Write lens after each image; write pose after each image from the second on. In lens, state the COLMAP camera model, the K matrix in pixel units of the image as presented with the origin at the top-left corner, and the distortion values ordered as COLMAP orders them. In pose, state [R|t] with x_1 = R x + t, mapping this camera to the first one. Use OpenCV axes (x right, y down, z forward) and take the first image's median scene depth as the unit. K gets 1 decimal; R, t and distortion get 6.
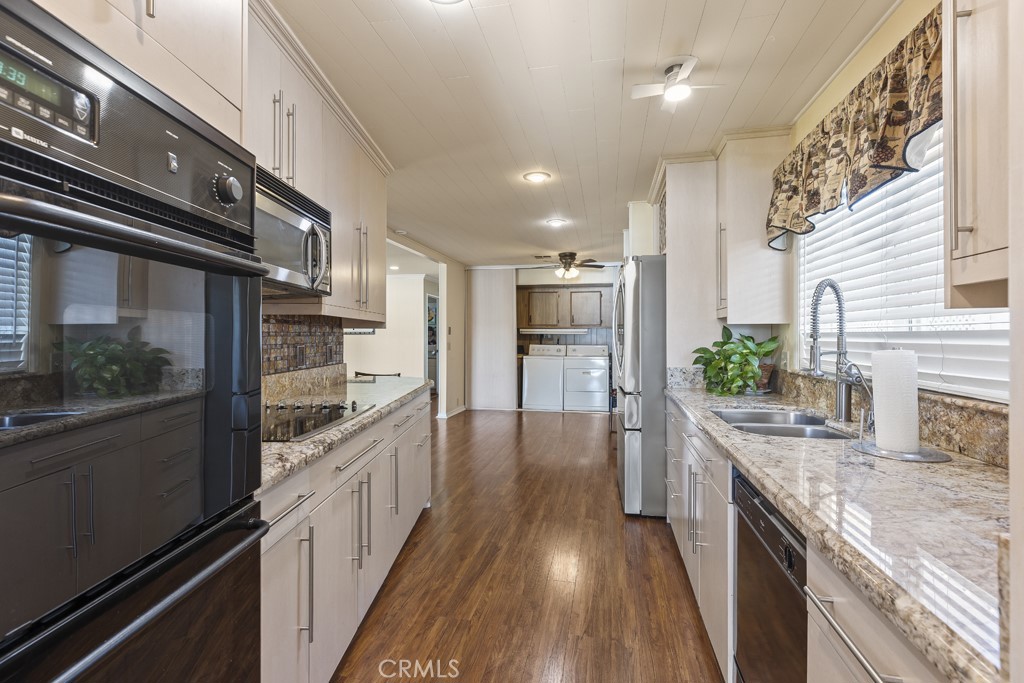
lens RADIAL K [[462.0, 0, 511.2], [0, 462.0, 334.5], [0, 0, 1]] dist [0.004737, 0.001001]
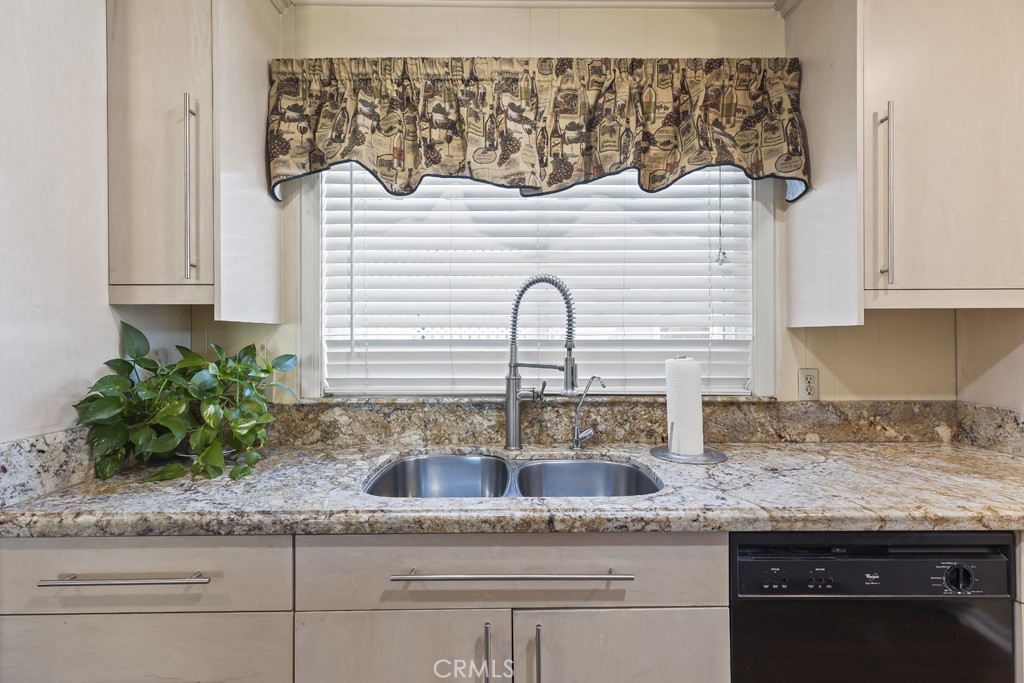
lens RADIAL K [[462.0, 0, 511.5], [0, 462.0, 345.0], [0, 0, 1]] dist [0.004737, 0.001001]
pose [[-0.220617, -0.002590, 0.975357, -0.071860], [0.000272, 0.999996, 0.002717, 0.001696], [-0.975360, 0.000865, -0.220616, 1.031782]]
